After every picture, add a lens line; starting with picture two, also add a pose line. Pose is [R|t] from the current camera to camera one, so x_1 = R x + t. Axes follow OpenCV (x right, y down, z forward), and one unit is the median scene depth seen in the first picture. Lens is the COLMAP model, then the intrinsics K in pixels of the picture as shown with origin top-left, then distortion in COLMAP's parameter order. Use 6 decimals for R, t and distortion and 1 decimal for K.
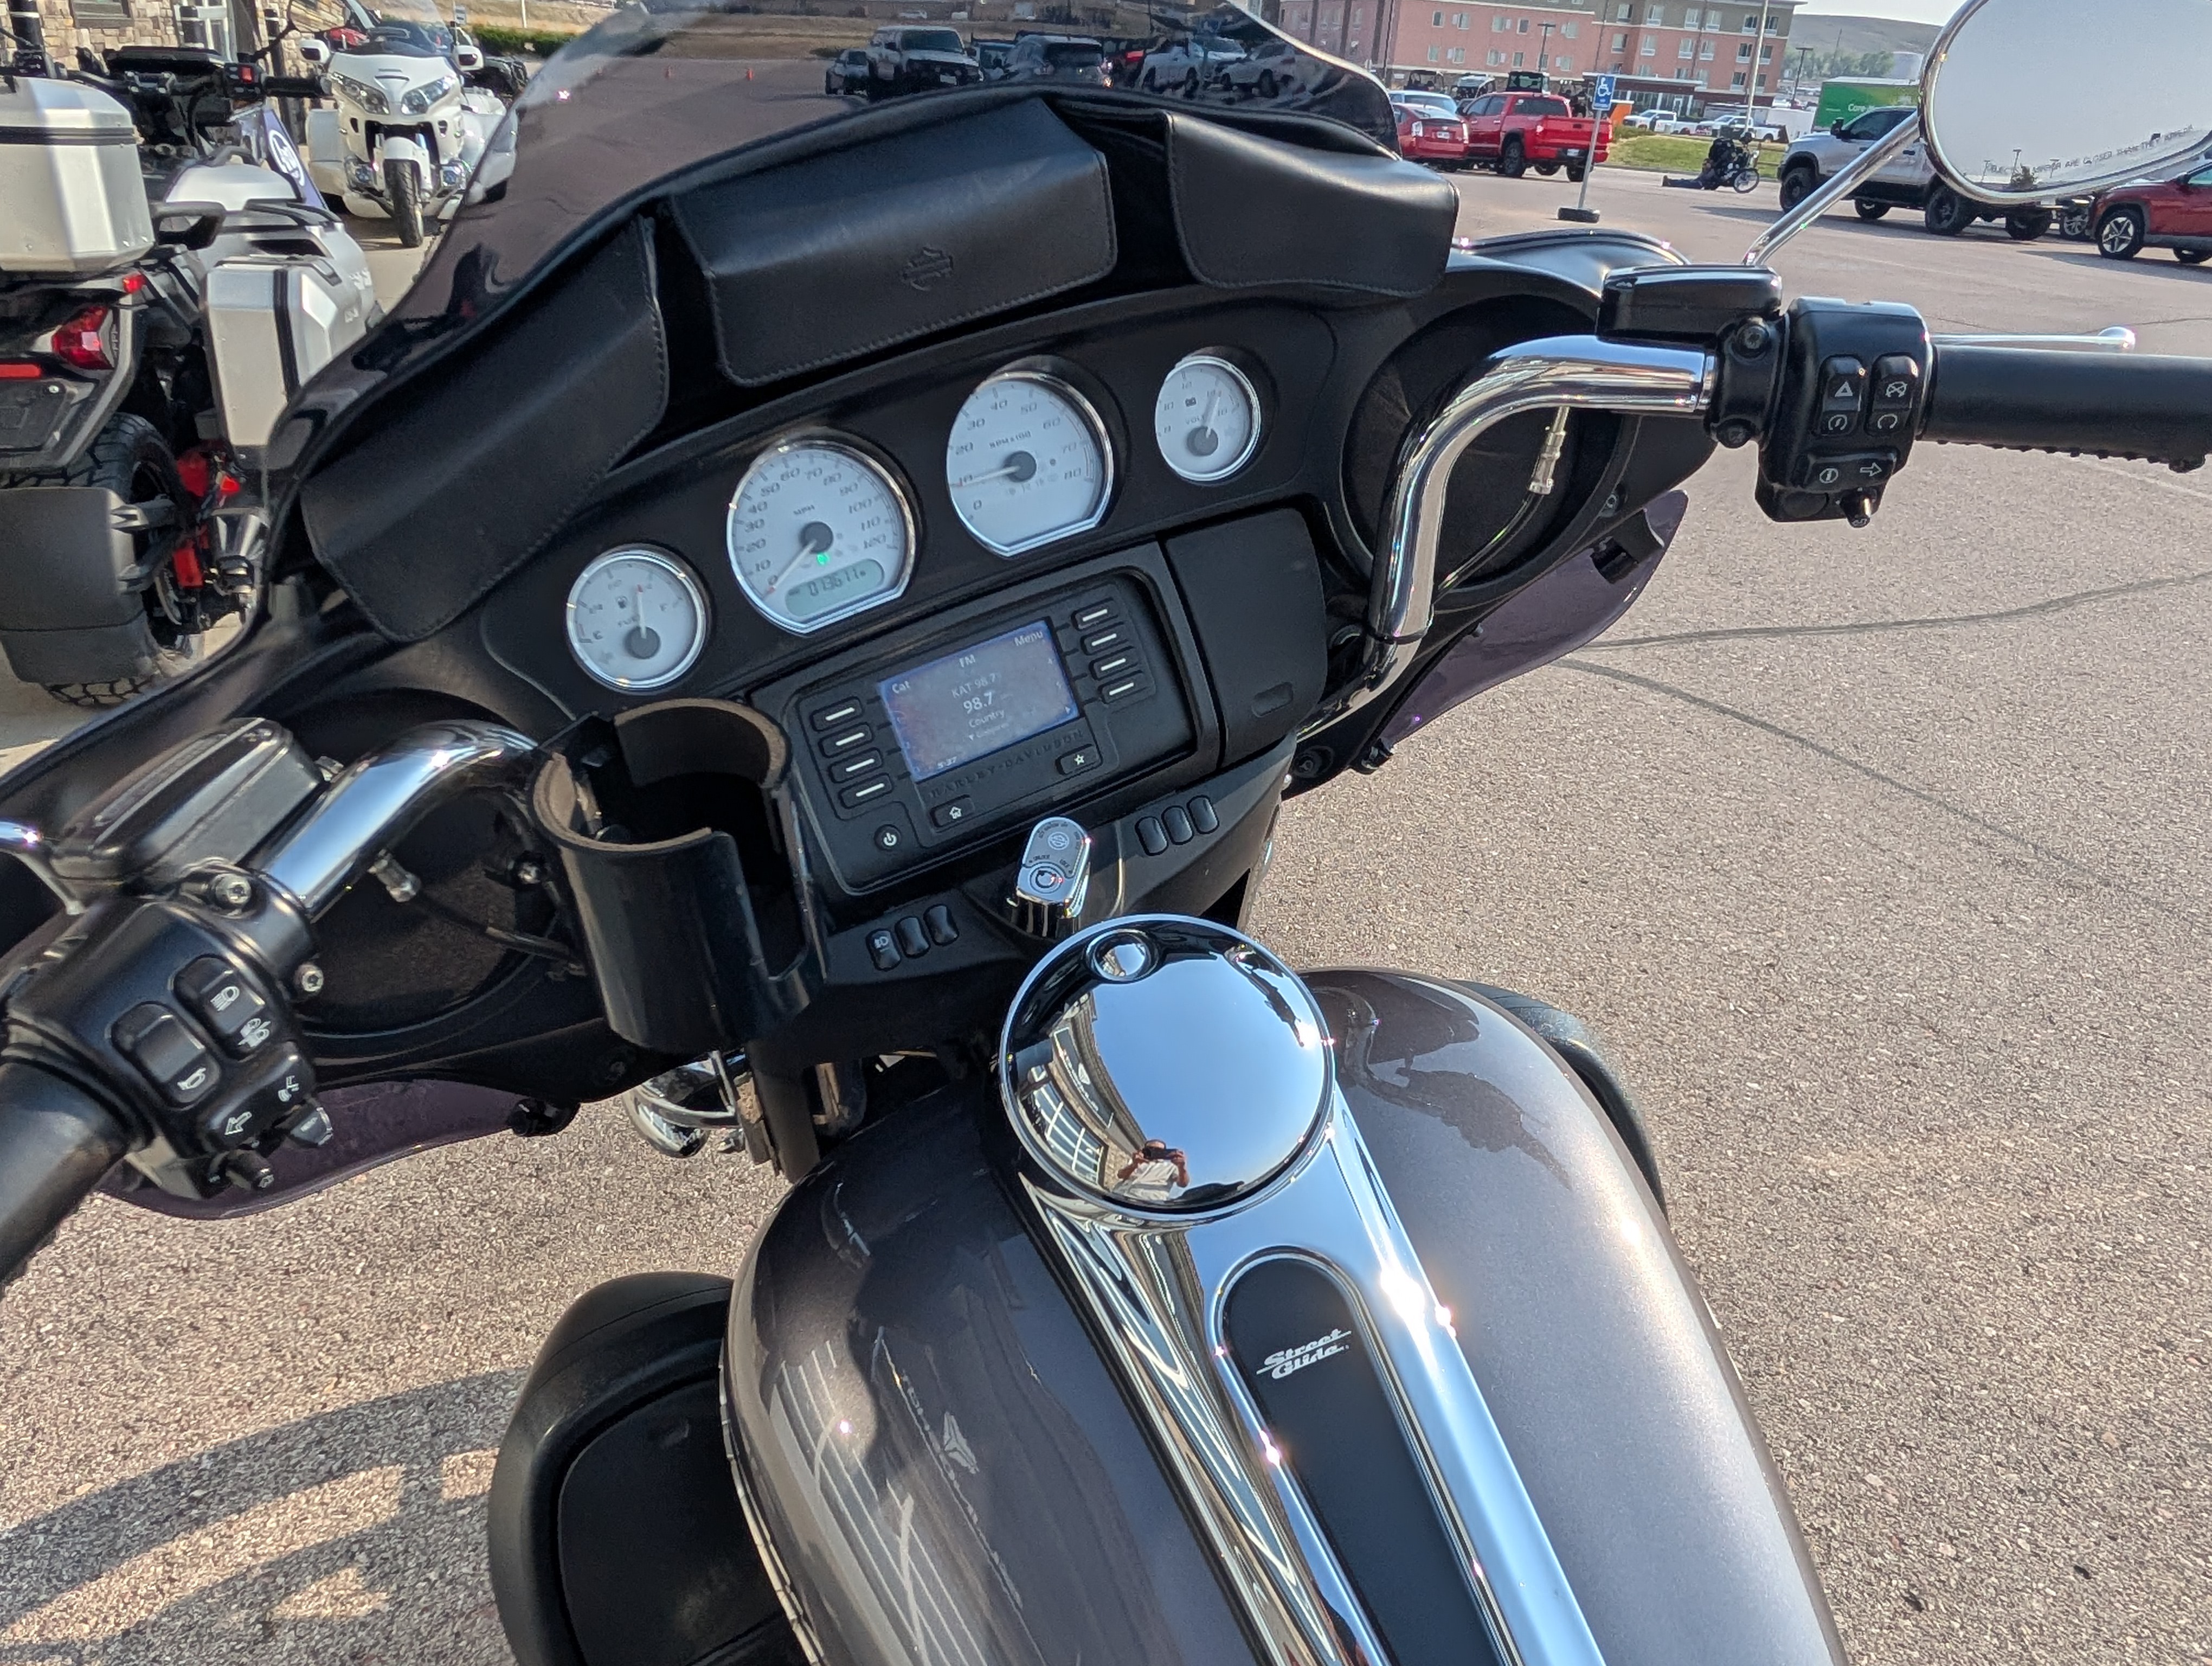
lens RADIAL K [[1615.8, 0, 1075.0], [0, 1615.8, 828.5], [0, 0, 1]] dist [-0.001612, -0.001024]
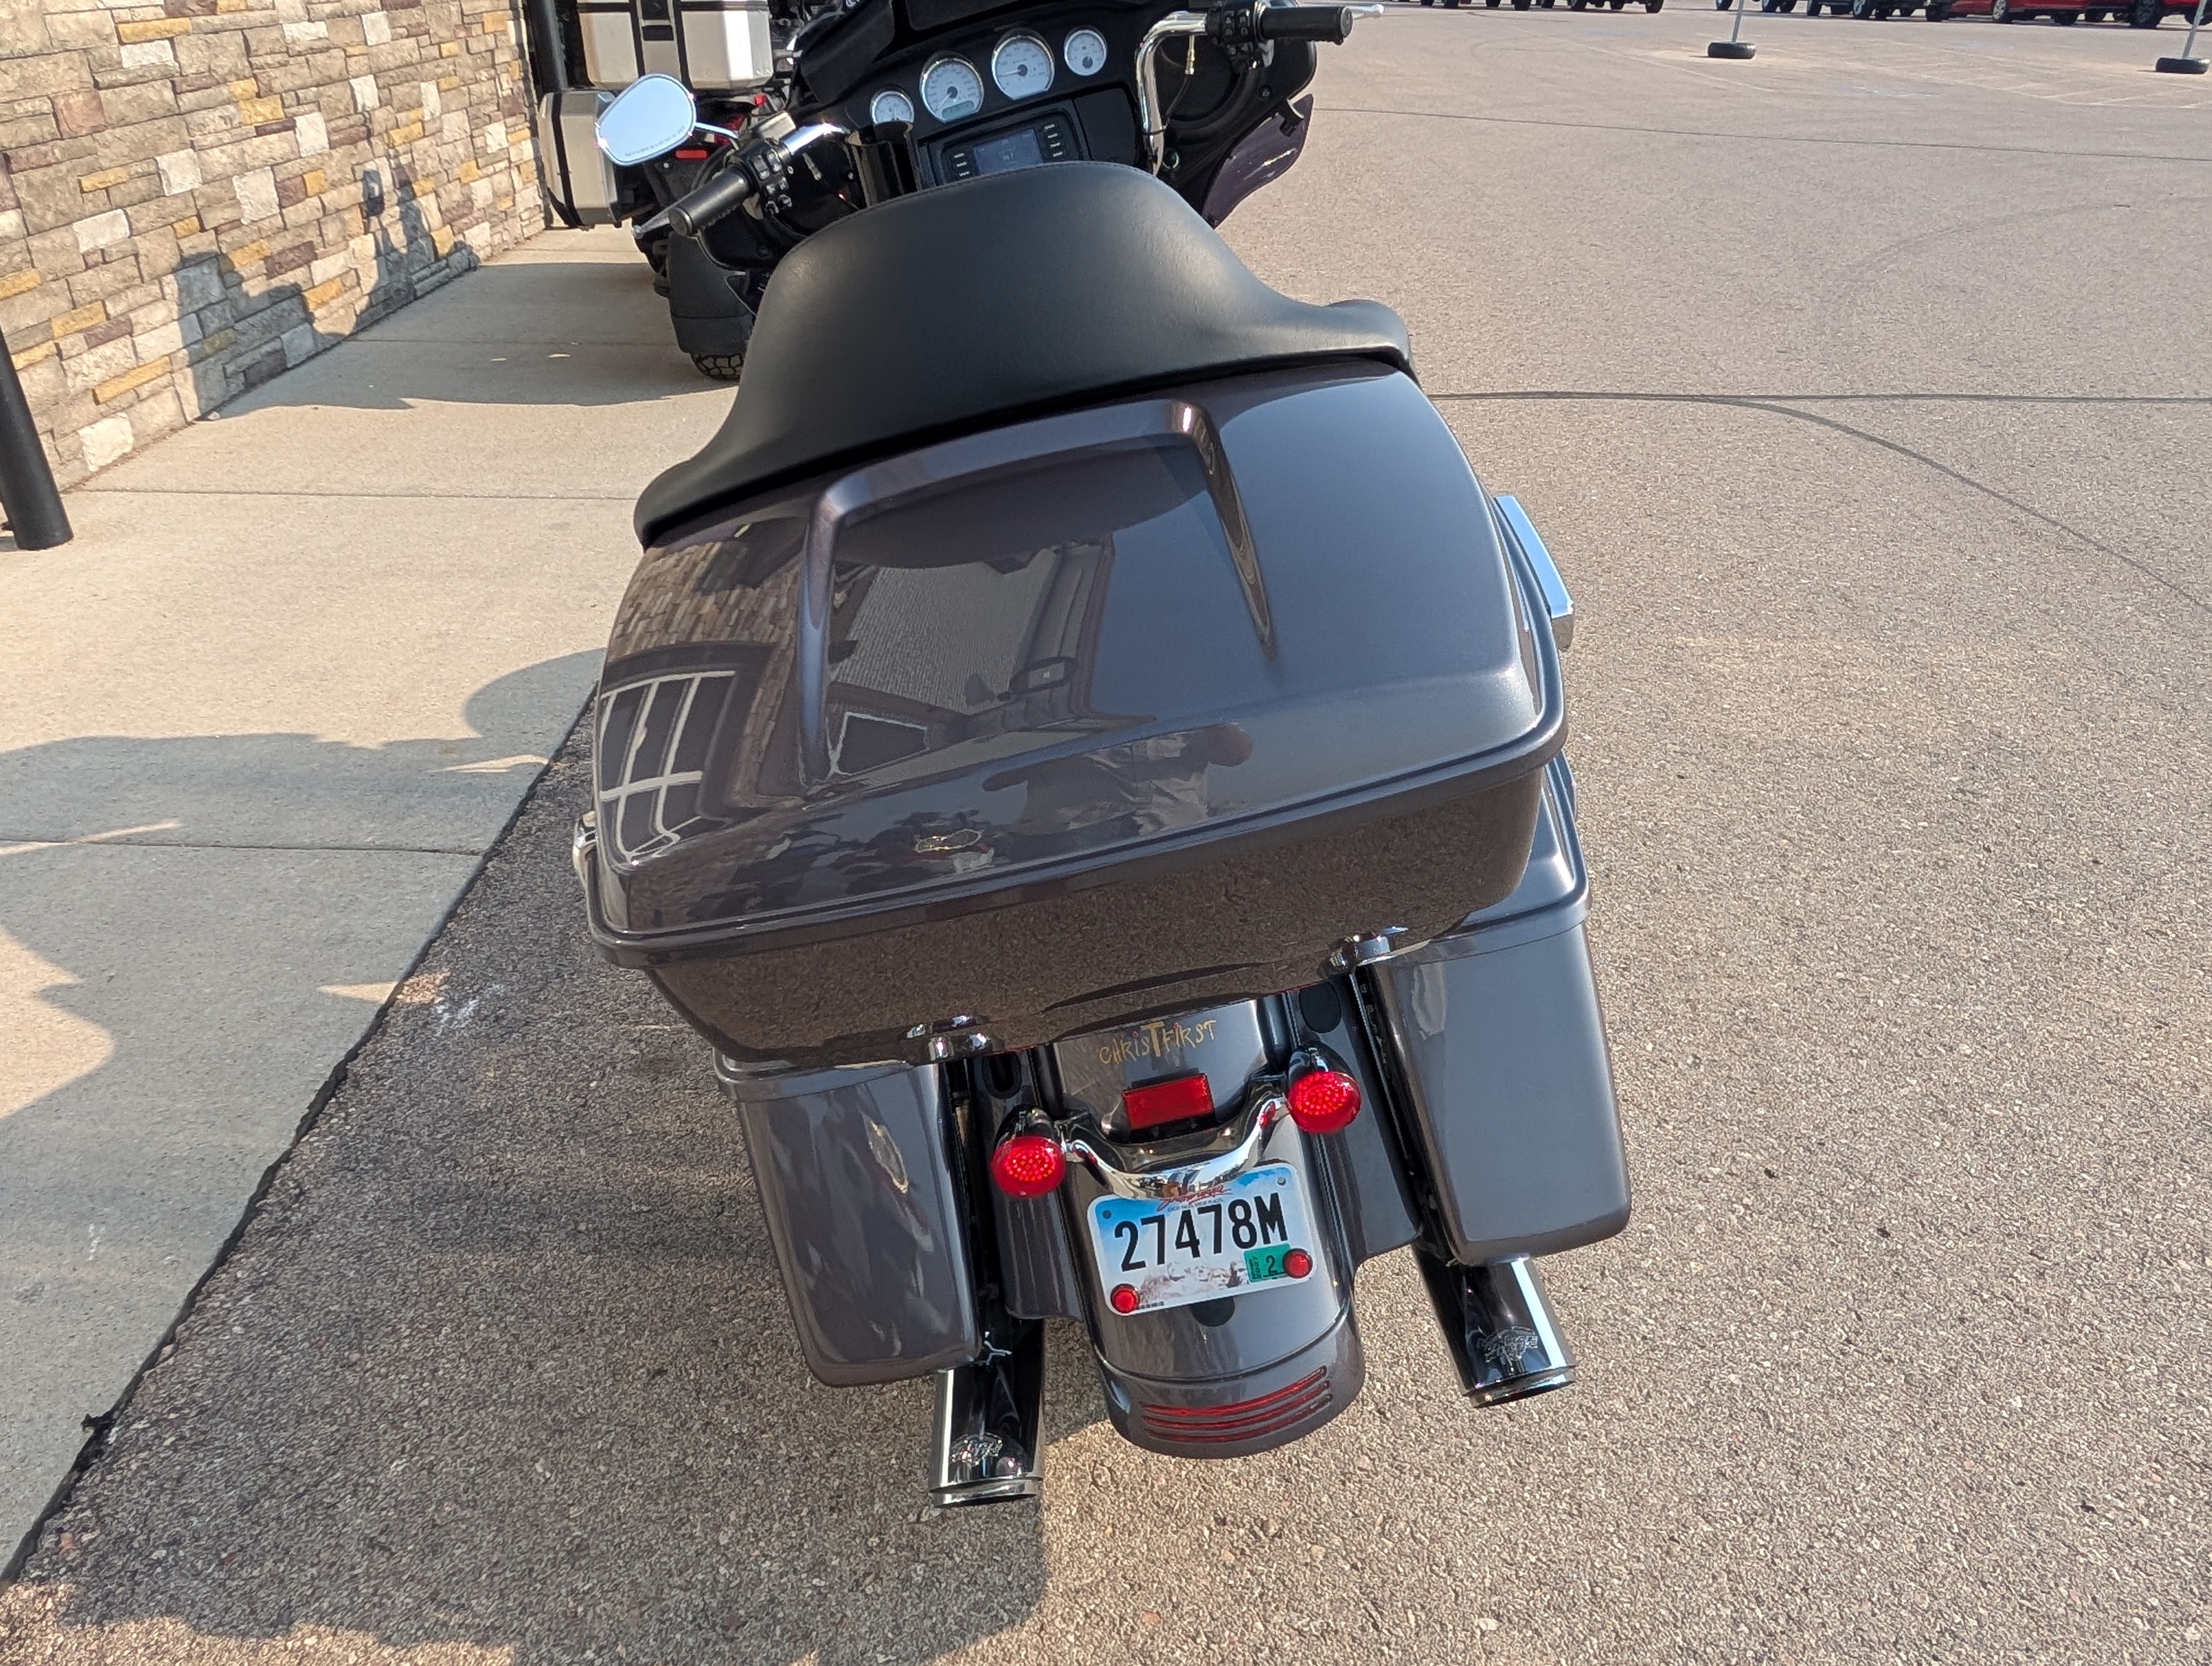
lens RADIAL K [[1599.9, 0, 1091.0], [0, 1599.9, 839.5], [0, 0, 1]] dist [0.000616, 0.001640]
pose [[0.950921, 0.104600, -0.291217, 0.555685], [-0.083904, 0.993036, 0.082704, 0.473490], [0.297840, -0.054211, 0.953075, -0.944682]]
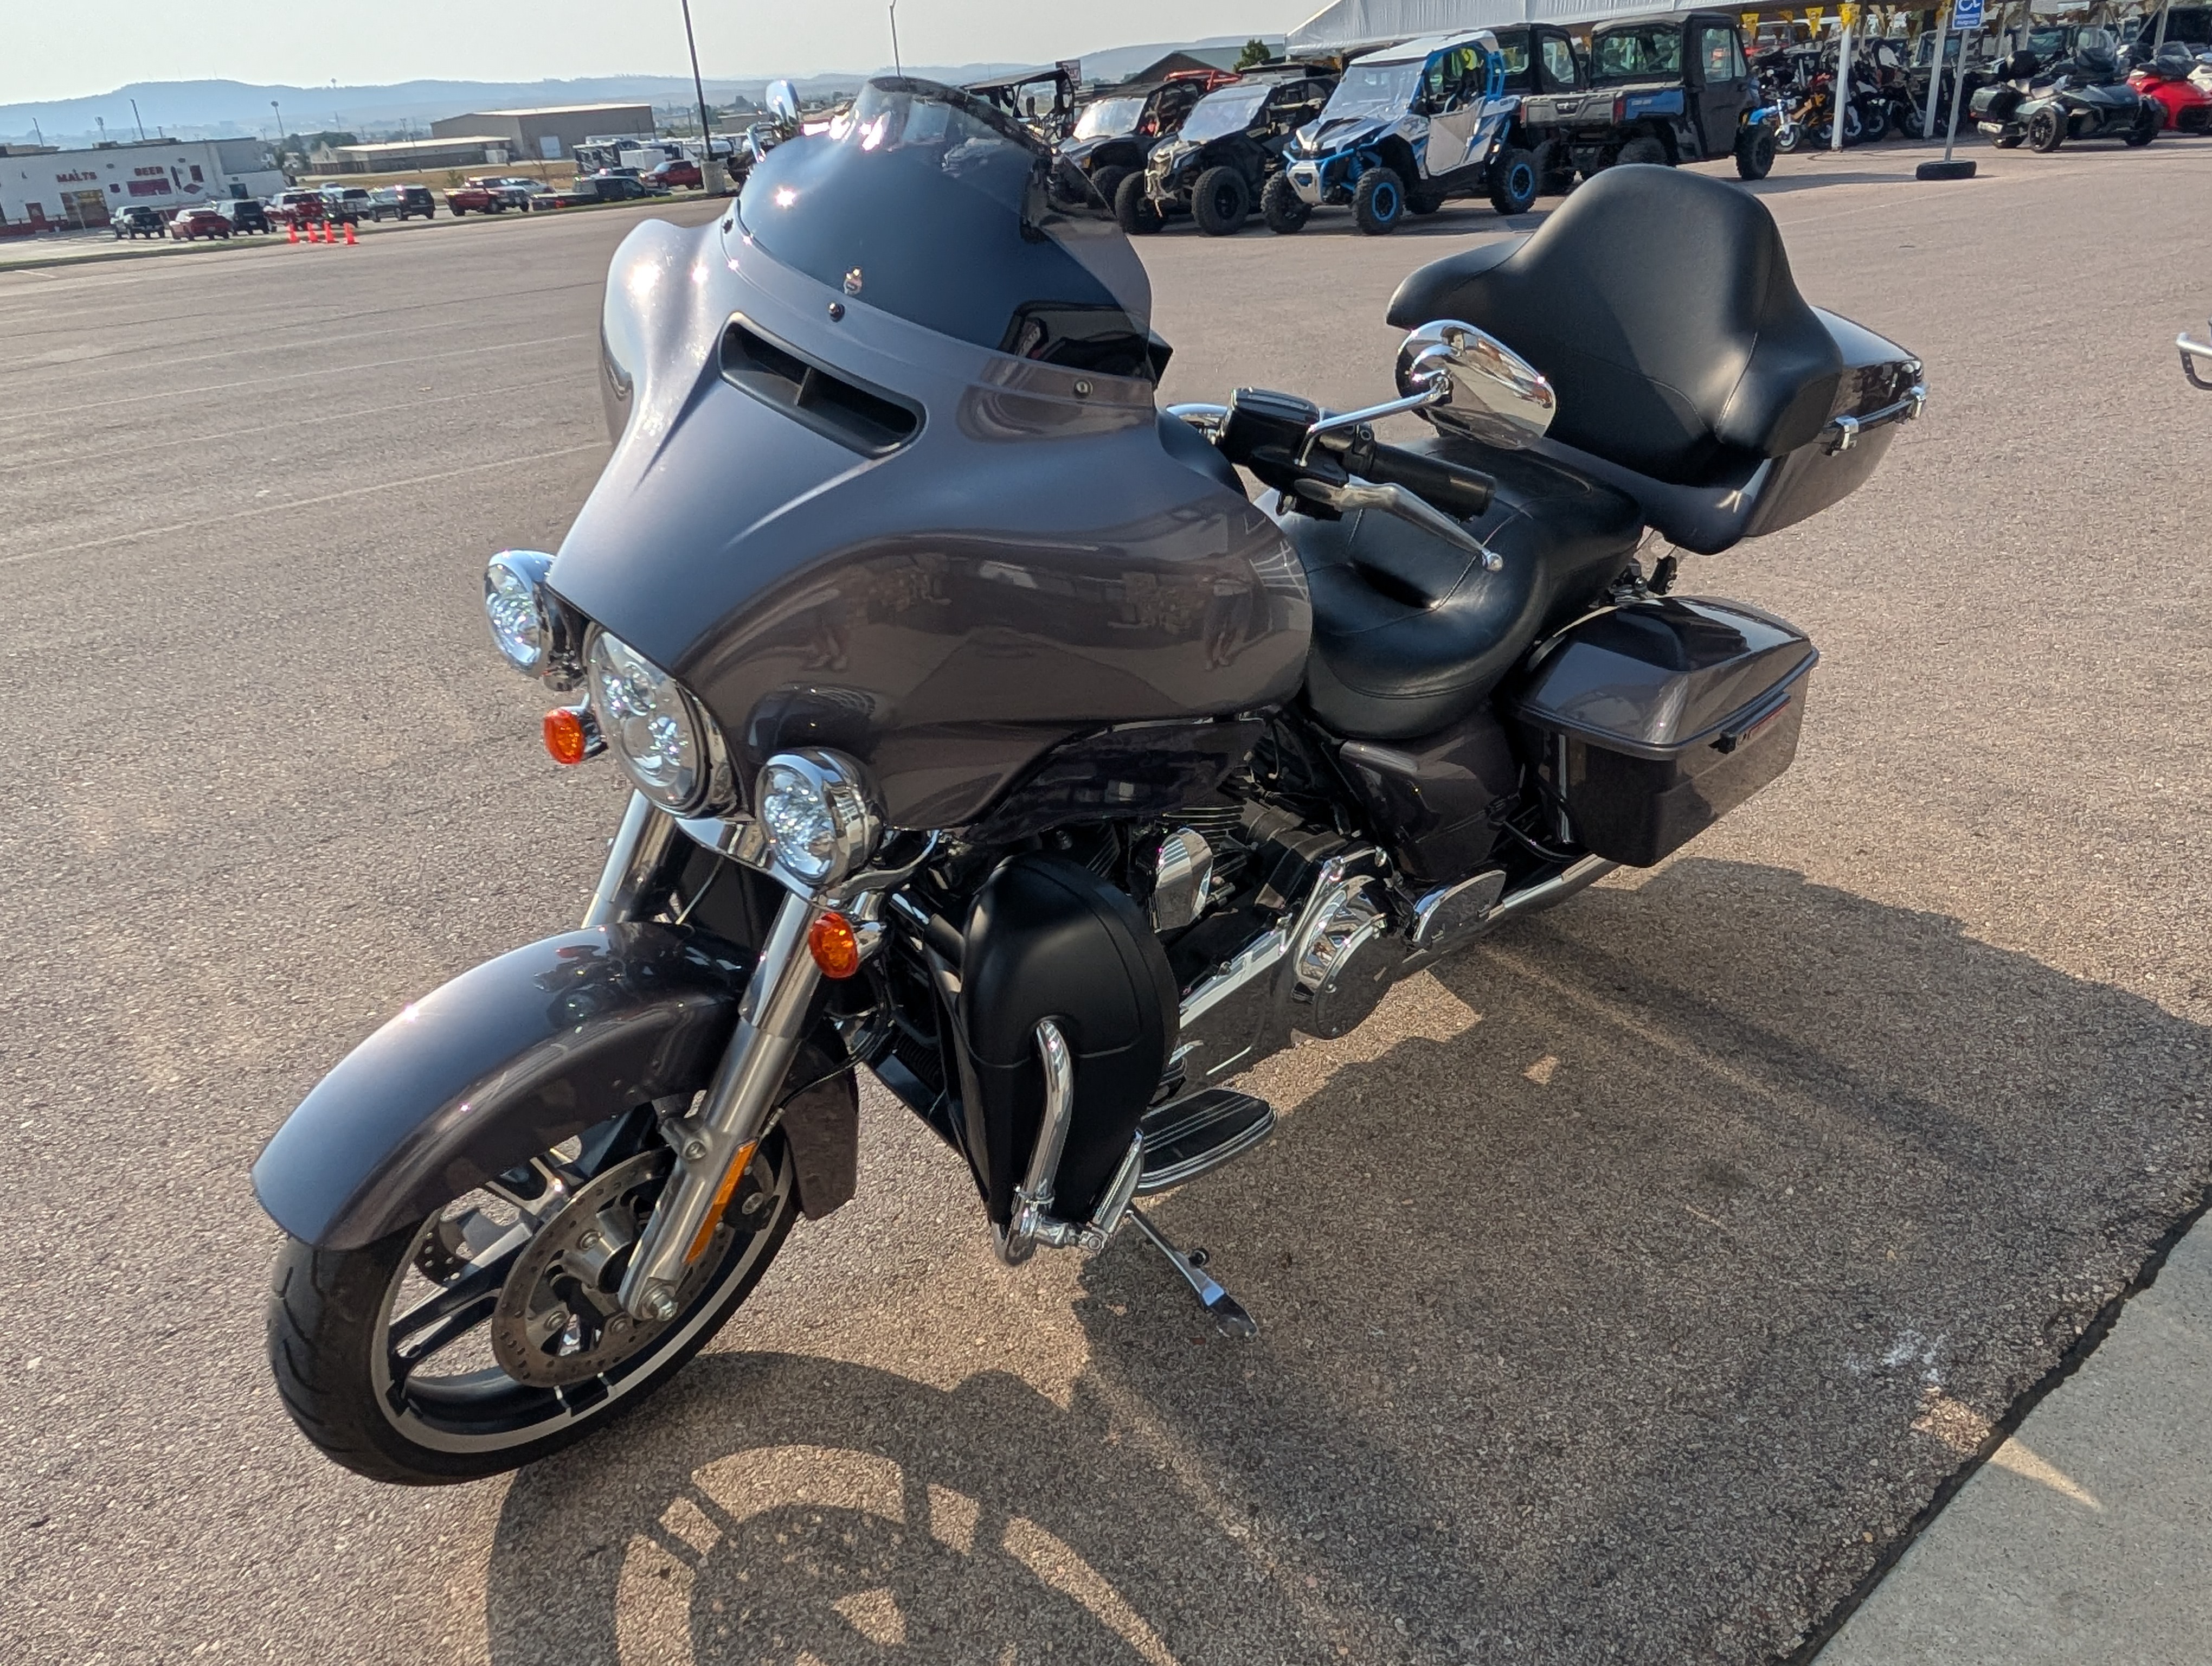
lens RADIAL K [[1599.9, 0, 1091.0], [0, 1599.9, 839.5], [0, 0, 1]] dist [0.000616, 0.001640]
pose [[-0.381162, -0.423785, 0.821658, -0.977241], [0.439419, 0.698899, 0.564314, -0.388519], [-0.813404, 0.576147, -0.080175, 0.633518]]
